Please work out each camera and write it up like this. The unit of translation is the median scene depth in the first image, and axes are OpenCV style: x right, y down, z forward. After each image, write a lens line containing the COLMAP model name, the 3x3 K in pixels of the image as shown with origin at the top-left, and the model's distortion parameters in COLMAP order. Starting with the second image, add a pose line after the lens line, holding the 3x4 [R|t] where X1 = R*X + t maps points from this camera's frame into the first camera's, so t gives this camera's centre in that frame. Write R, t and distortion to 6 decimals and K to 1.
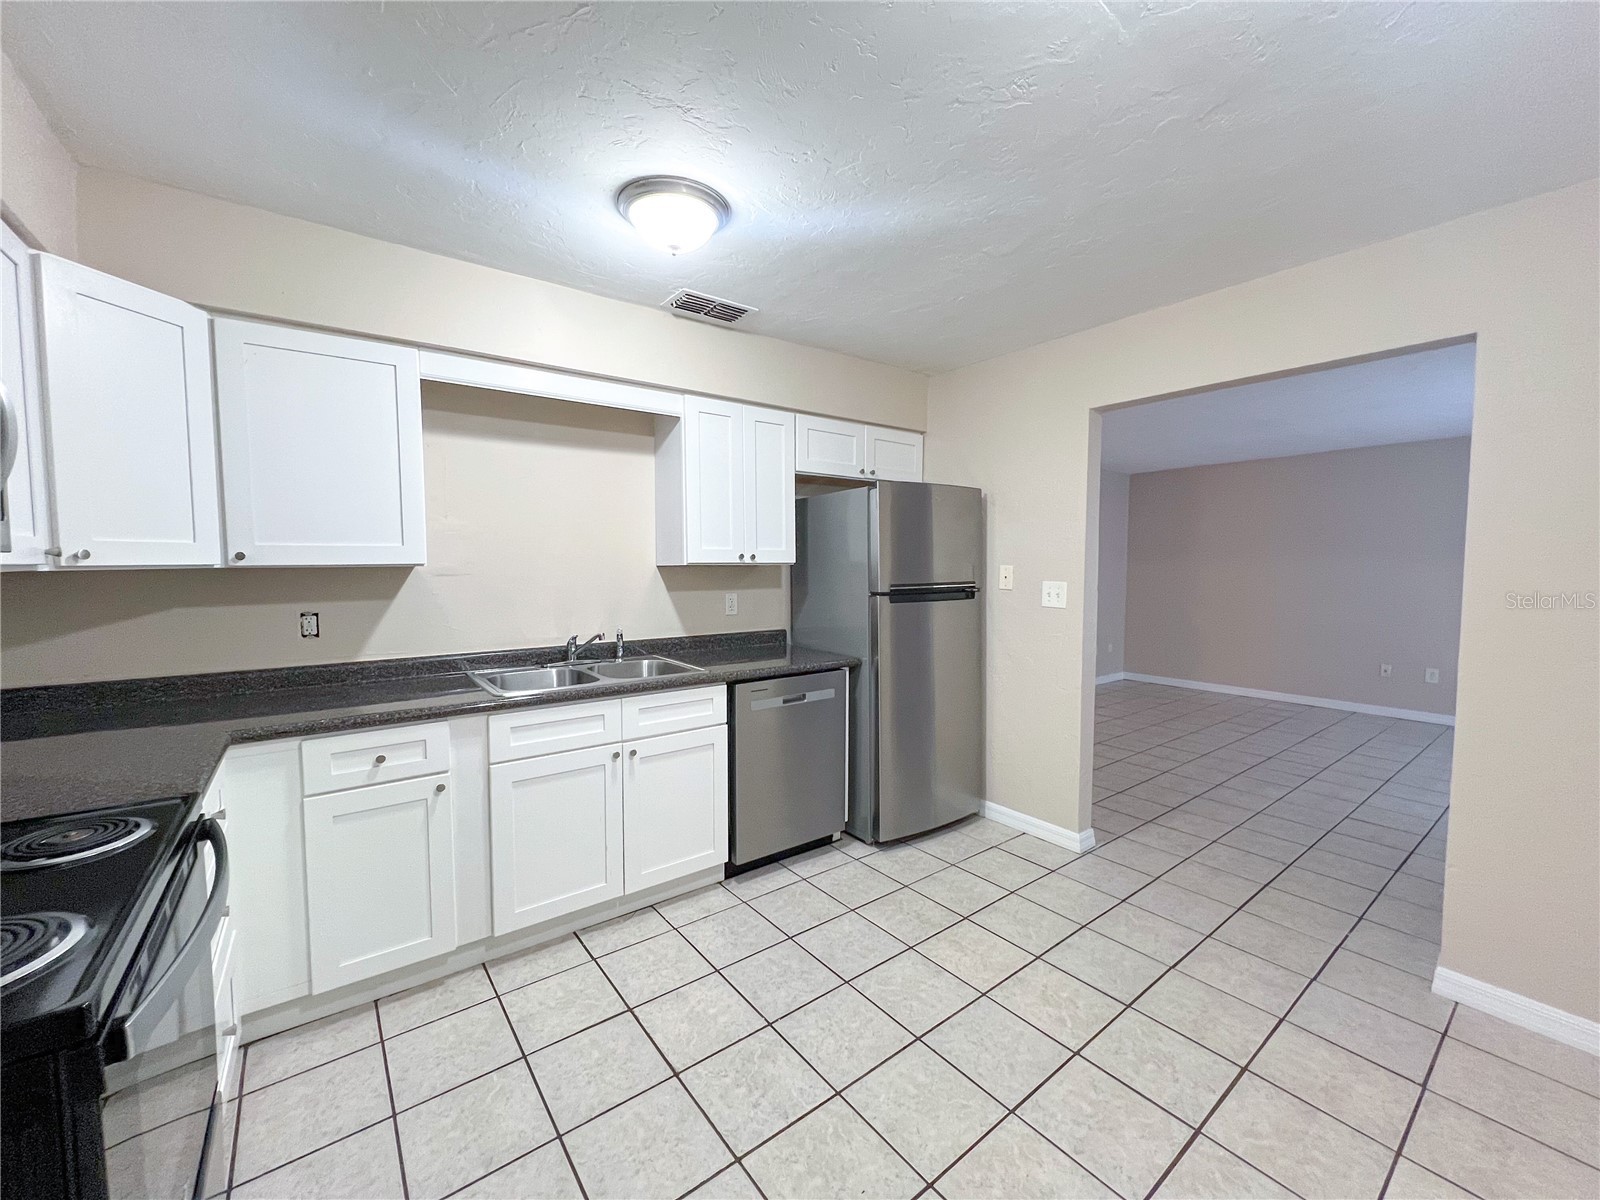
lens RADIAL K [[638.2, 0, 796.5], [0, 638.2, 600.6], [0, 0, 1]] dist [0.000023, 0.000070]
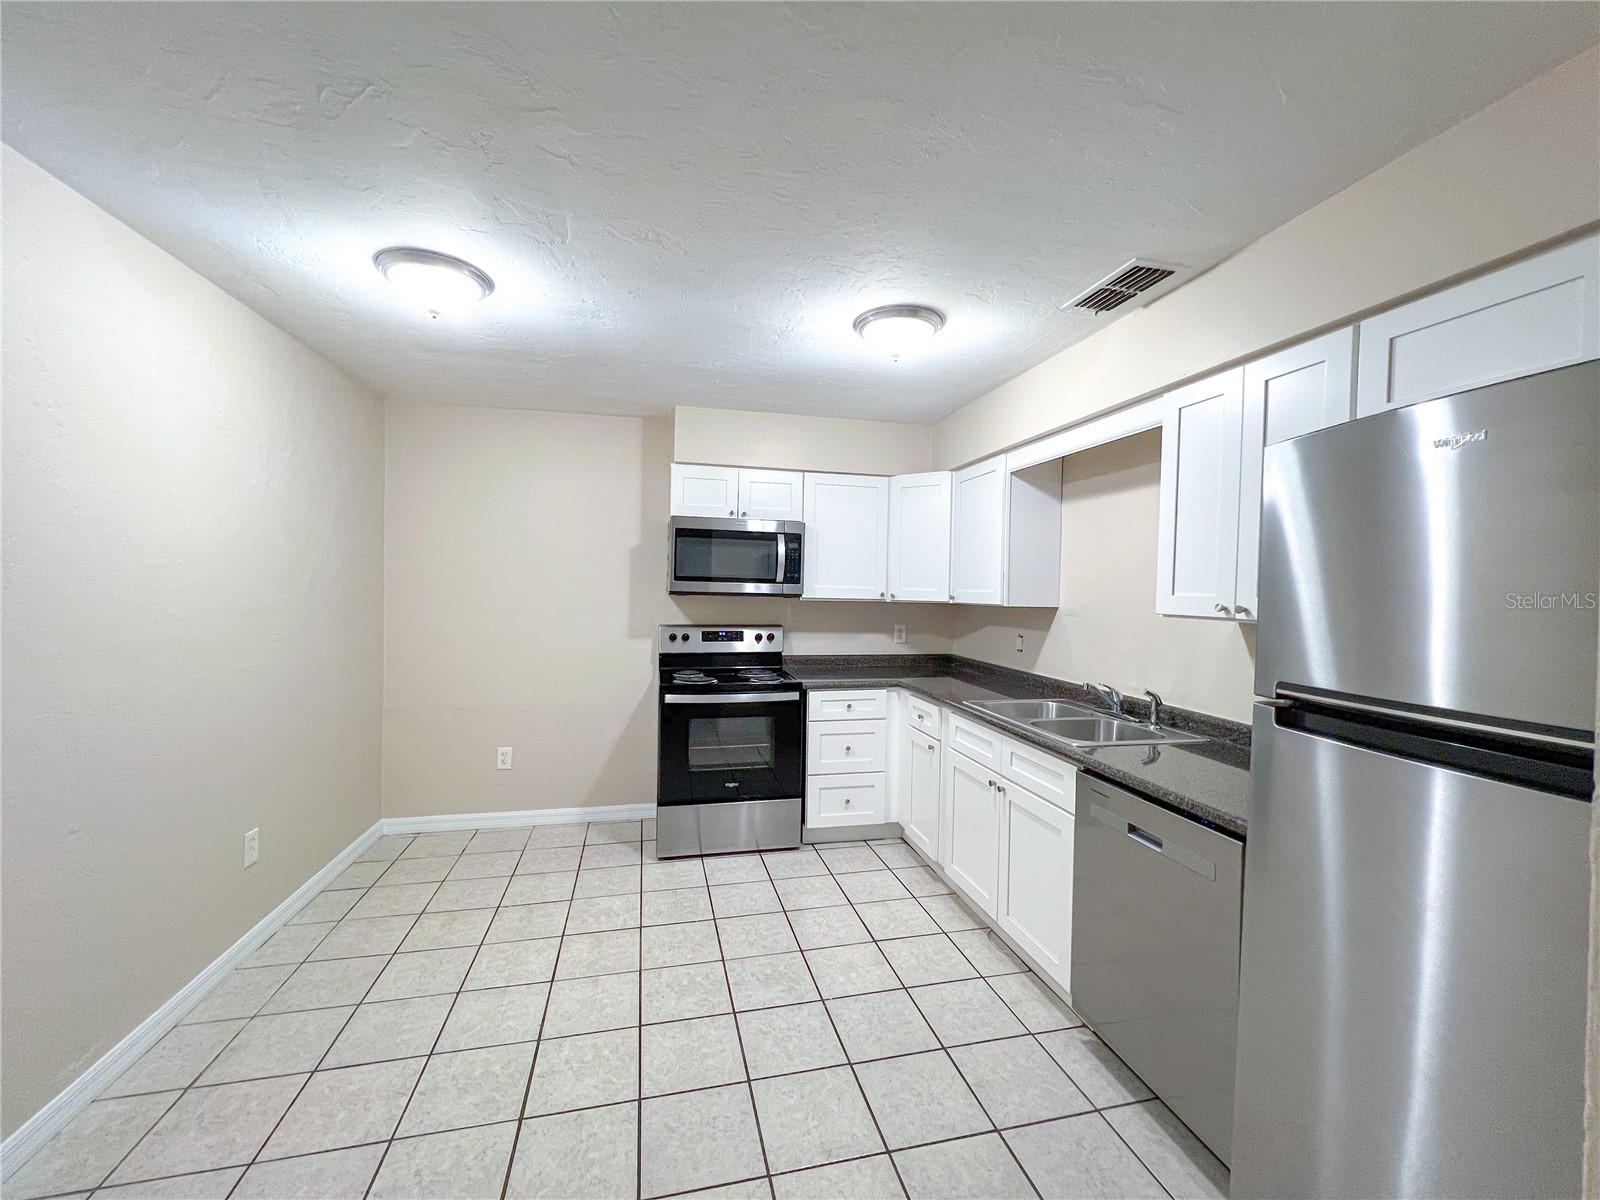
lens RADIAL K [[638.2, 0, 797.7], [0, 638.2, 598.5], [0, 0, 1]] dist [0.000023, 0.000070]
pose [[-0.403422, 0.008204, -0.914977, 0.898053], [-0.075316, 0.996269, 0.042141, -0.098059], [0.911909, 0.085913, -0.401299, 1.179571]]
